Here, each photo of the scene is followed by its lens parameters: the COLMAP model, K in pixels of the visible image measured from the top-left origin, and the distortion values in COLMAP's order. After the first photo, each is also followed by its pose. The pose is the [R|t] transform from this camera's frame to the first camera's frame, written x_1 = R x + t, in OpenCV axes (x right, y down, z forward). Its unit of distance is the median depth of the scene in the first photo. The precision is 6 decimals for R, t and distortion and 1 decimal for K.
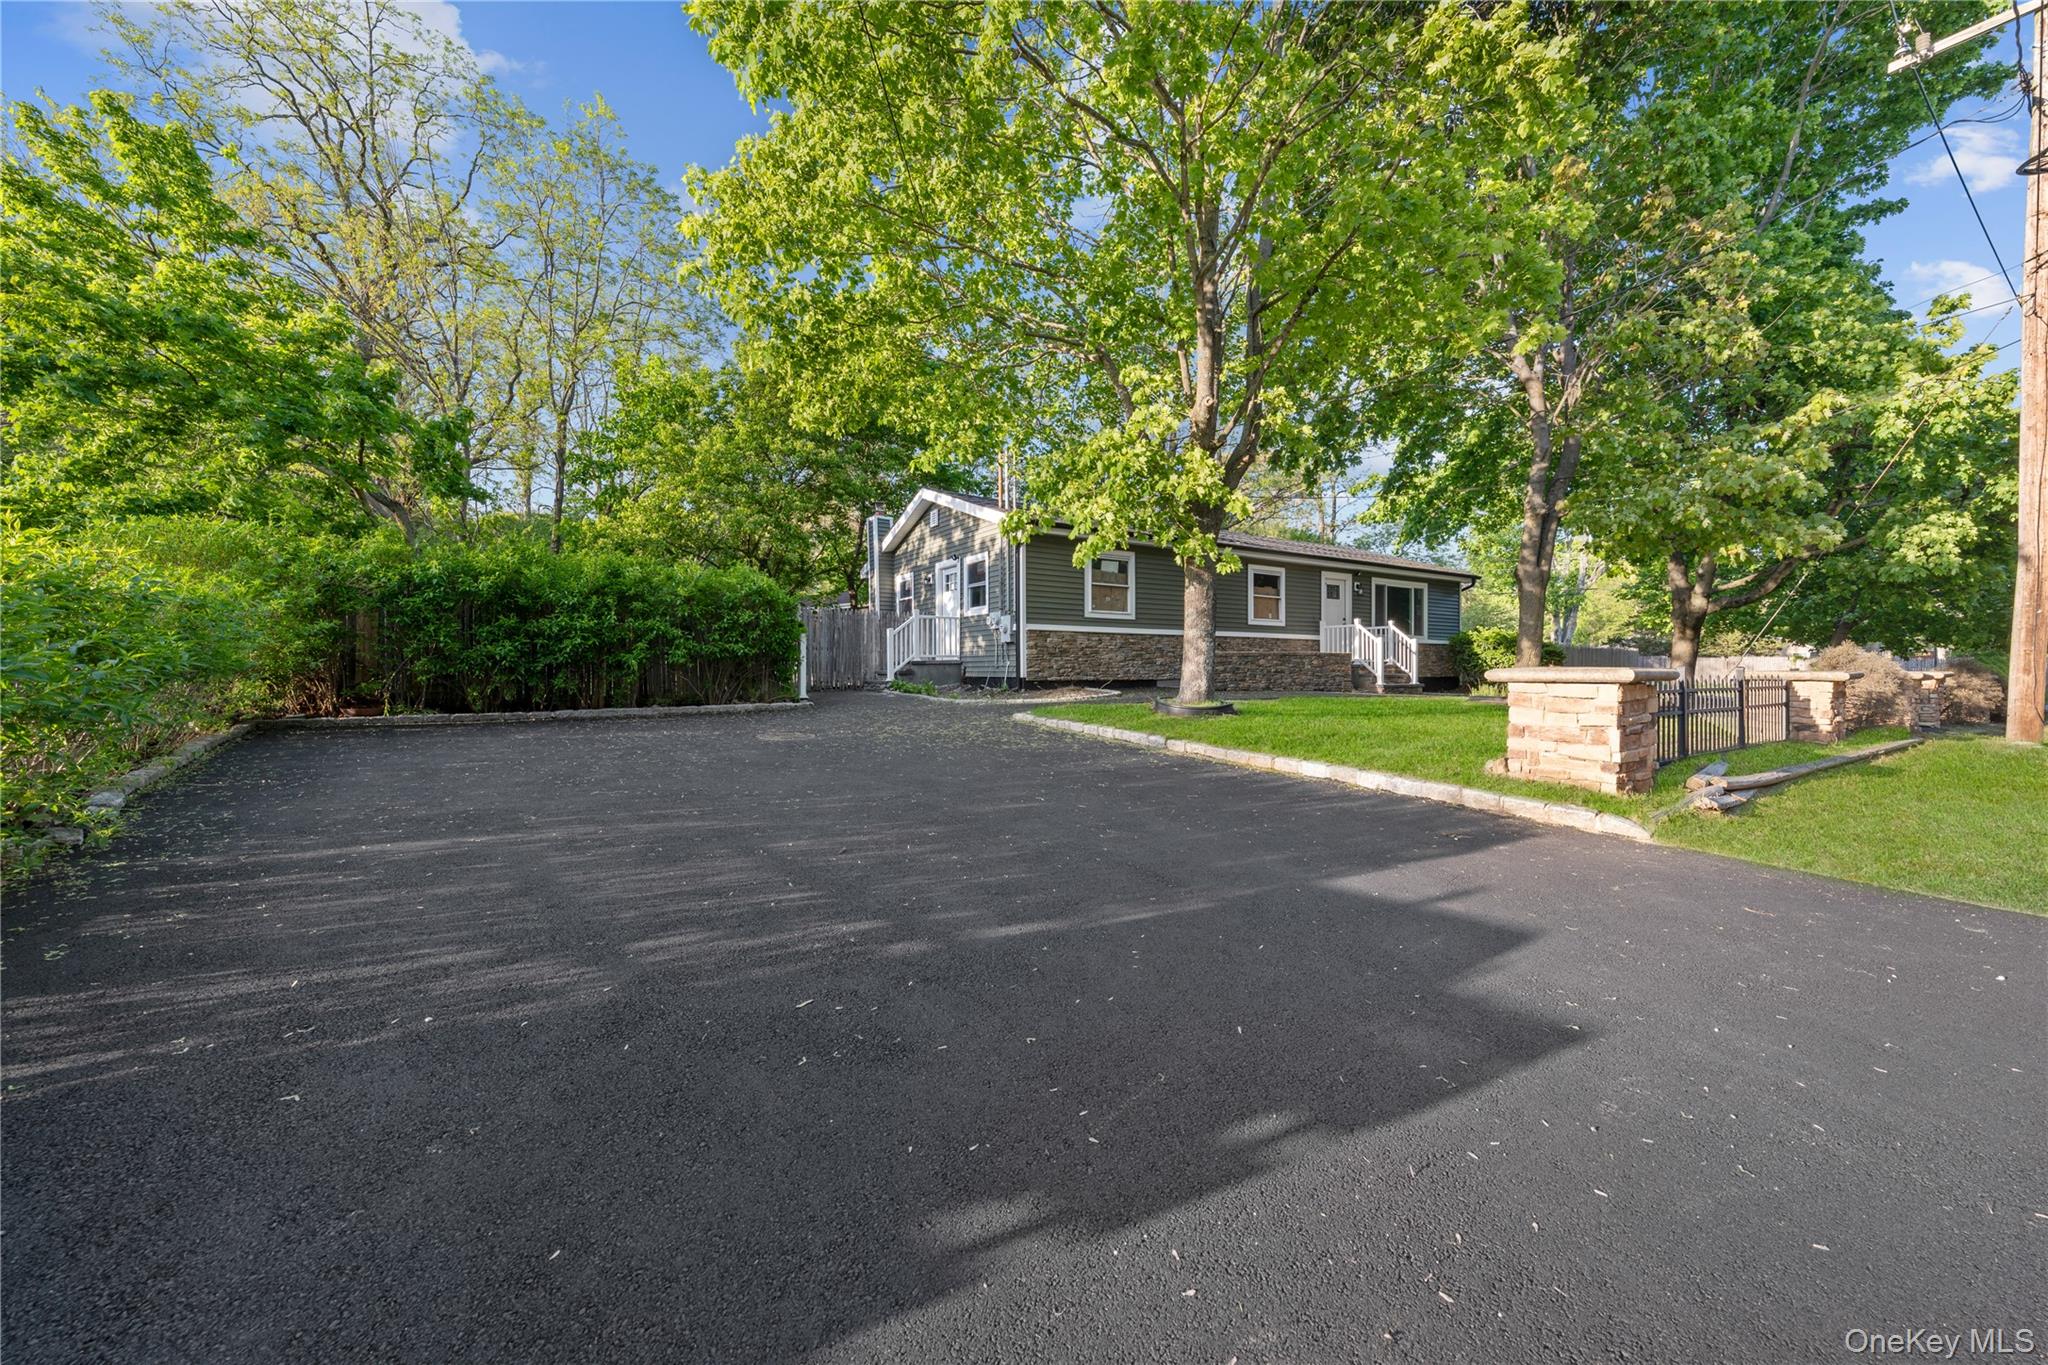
lens RADIAL K [[725.7, 0, 1021.2], [0, 725.7, 679.2], [0, 0, 1]] dist [-0.003755, 0.000512]
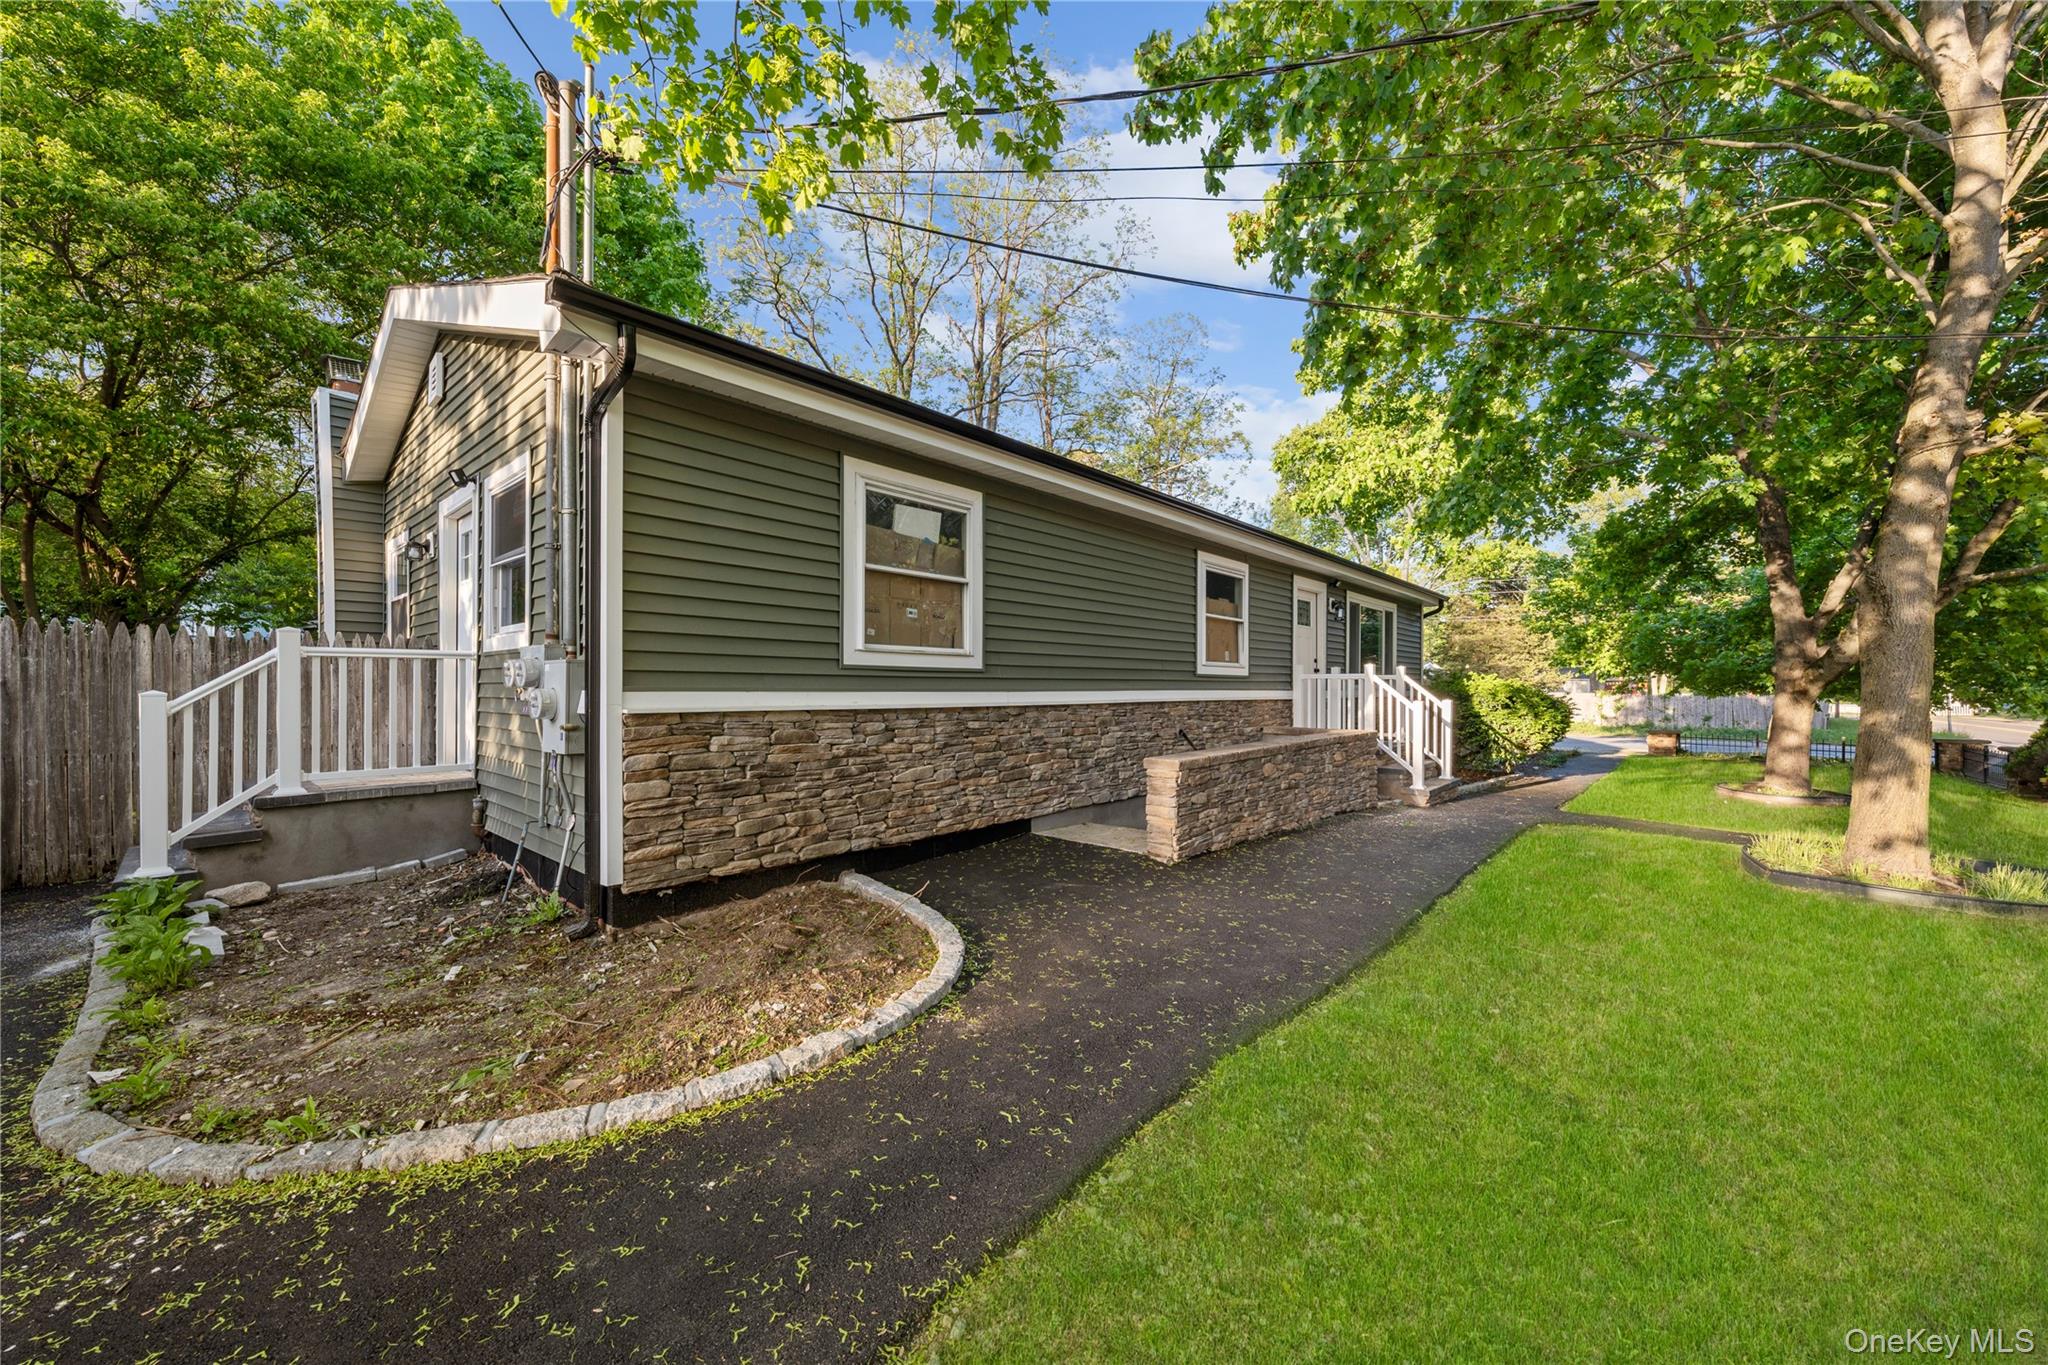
lens RADIAL K [[750.7, 0, 1029.5], [0, 750.7, 686.4], [0, 0, 1]] dist [-0.002599, -0.000115]
pose [[0.958151, 0.004678, 0.286227, 0.059366], [-0.001420, 0.999932, -0.011588, -0.060103], [-0.286261, 0.010697, 0.958092, 0.538832]]
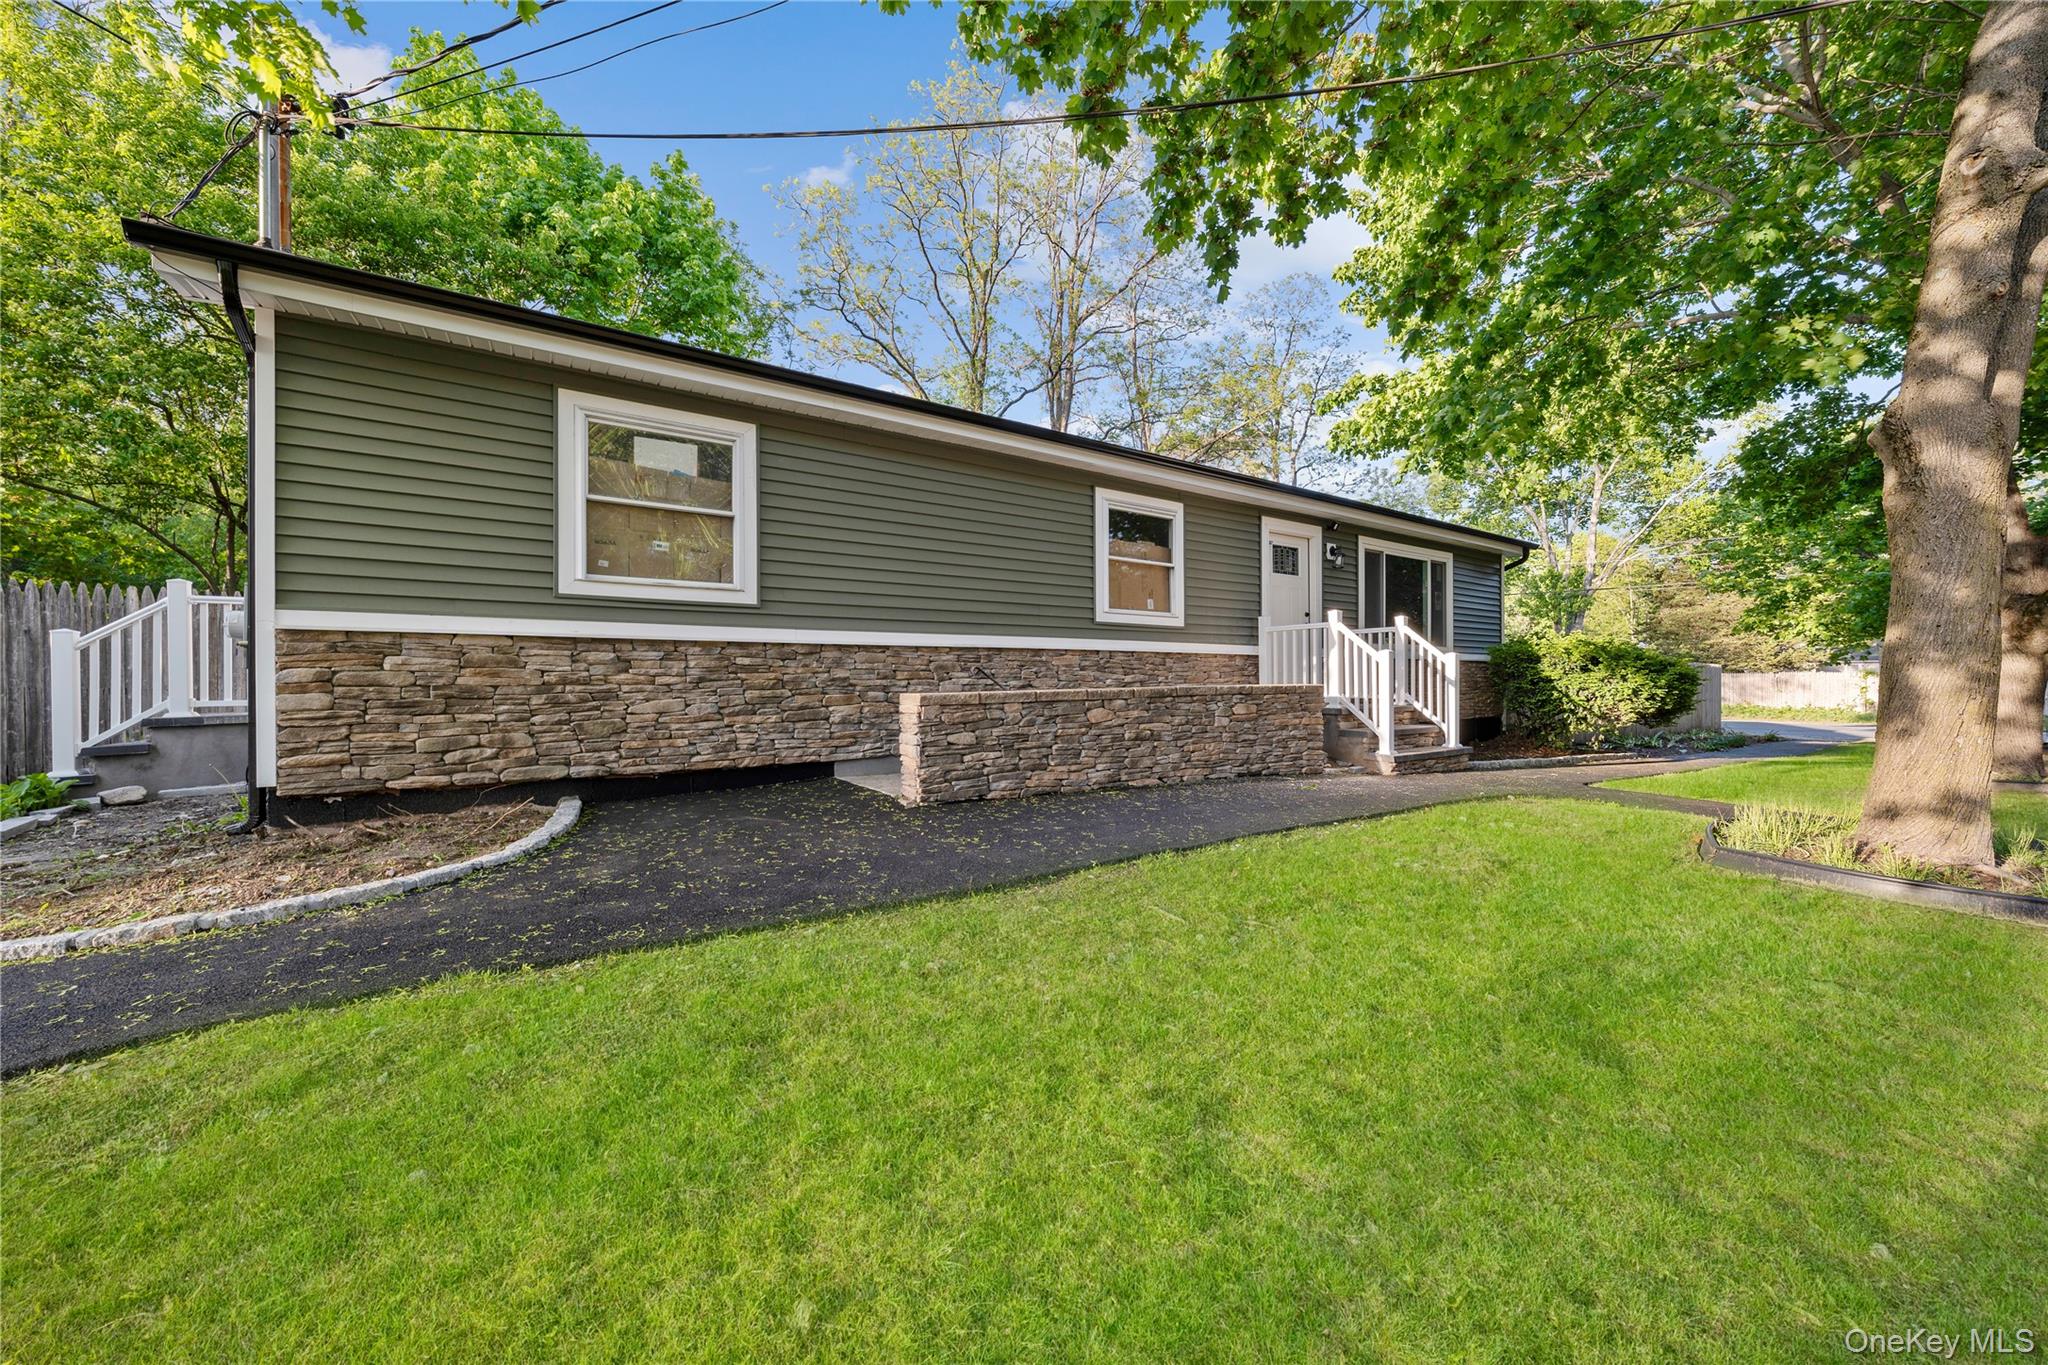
lens RADIAL K [[725.7, 0, 1024.3], [0, 725.7, 679.6], [0, 0, 1]] dist [-0.003755, 0.000512]
pose [[0.999070, -0.002863, 0.043022, 0.244647], [0.003423, 0.999911, -0.012929, -0.033488], [-0.042981, 0.013064, 0.998990, 0.544722]]
